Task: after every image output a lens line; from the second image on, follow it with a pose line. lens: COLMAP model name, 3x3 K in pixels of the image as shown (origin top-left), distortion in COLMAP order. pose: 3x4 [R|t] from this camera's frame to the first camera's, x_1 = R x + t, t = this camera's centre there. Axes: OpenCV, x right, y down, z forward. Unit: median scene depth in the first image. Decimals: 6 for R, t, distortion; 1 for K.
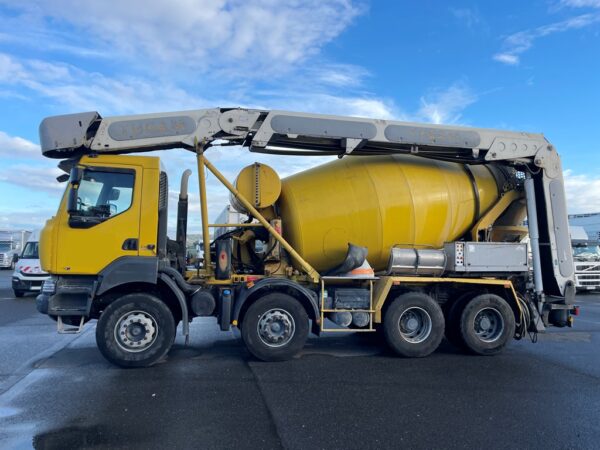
lens RADIAL K [[456.9, 0, 298.5], [0, 456.9, 210.3], [0, 0, 1]] dist [0.096644, -0.128524]
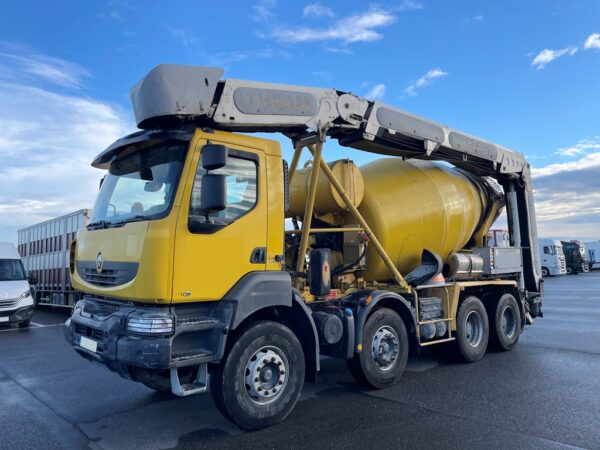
lens RADIAL K [[456.9, 0, 298.5], [0, 456.9, 210.3], [0, 0, 1]] dist [0.096644, -0.128524]
pose [[0.866183, 0.020835, 0.499293, -0.641003], [-0.003445, 0.999356, -0.035727, 0.026259], [-0.499716, 0.029226, 0.865696, 0.319309]]
